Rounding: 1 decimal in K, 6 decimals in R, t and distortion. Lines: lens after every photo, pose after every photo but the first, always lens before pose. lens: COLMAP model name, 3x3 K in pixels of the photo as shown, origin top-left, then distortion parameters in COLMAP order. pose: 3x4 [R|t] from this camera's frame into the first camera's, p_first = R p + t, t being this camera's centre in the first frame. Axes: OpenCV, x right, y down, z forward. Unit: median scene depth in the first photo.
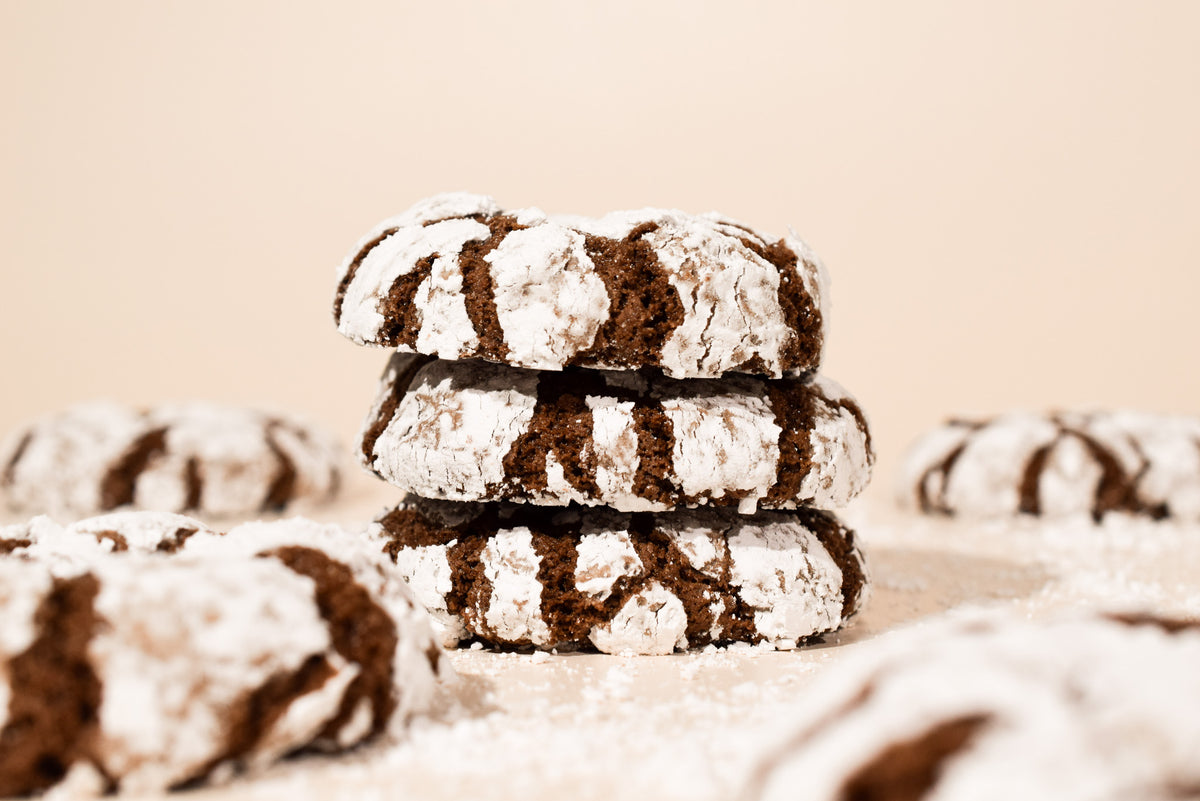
lens RADIAL K [[2194.0, 0, 600.0], [0, 2194.0, 400.5], [0, 0, 1]] dist [-0.012026, 0.230862]
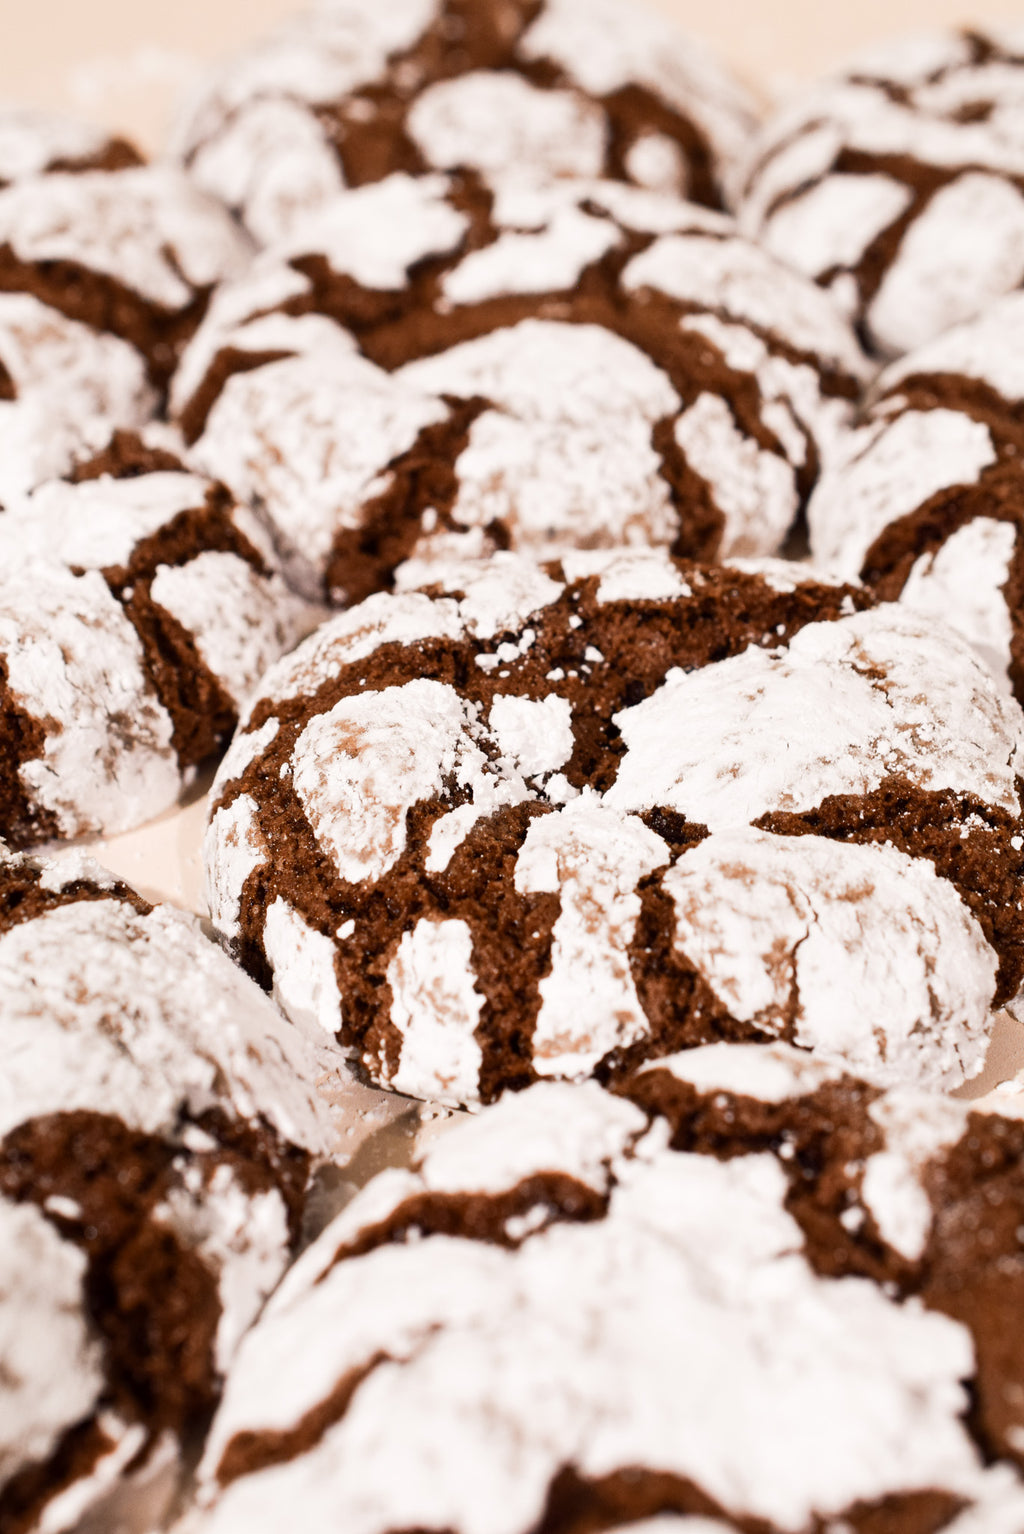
lens RADIAL K [[2804.6, 0, 512.0], [0, 2804.6, 767.0], [0, 0, 1]] dist [-0.012026, 0.230862]
pose [[0.990355, 0.056438, -0.126534, 0.075467], [0.019814, 0.846193, 0.532508, -0.393136], [0.137126, -0.529879, 0.836914, 0.383920]]
